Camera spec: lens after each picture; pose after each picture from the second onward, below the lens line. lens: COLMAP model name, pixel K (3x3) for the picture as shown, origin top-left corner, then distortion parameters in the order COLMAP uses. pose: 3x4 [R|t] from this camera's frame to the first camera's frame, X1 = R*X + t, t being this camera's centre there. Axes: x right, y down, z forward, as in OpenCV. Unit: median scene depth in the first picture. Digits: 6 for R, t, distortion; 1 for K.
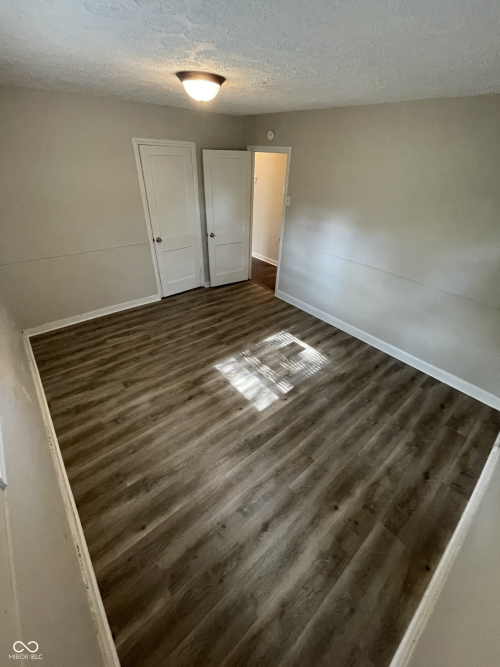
lens RADIAL K [[268.4, 0, 252.3], [0, 268.4, 333.4], [0, 0, 1]] dist [-0.000114, -0.000215]
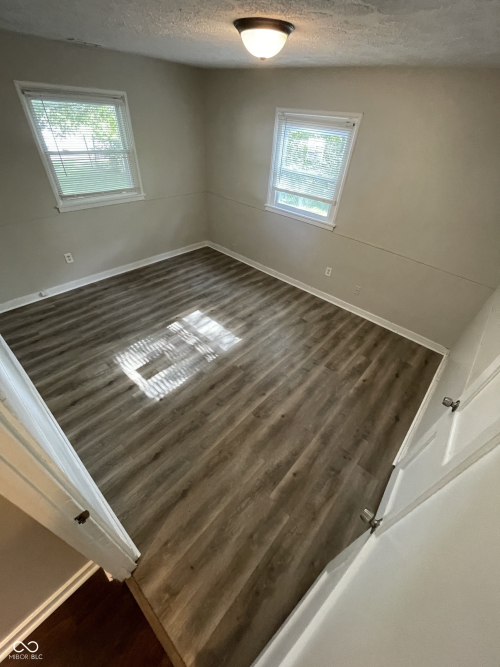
lens RADIAL K [[268.4, 0, 252.3], [0, 268.4, 333.4], [0, 0, 1]] dist [-0.000114, -0.000215]
pose [[-0.983964, 0.008410, -0.178169, 0.000215], [-0.168992, 0.275630, 0.946293, -0.923902], [0.057067, 0.961227, -0.269789, 1.332199]]
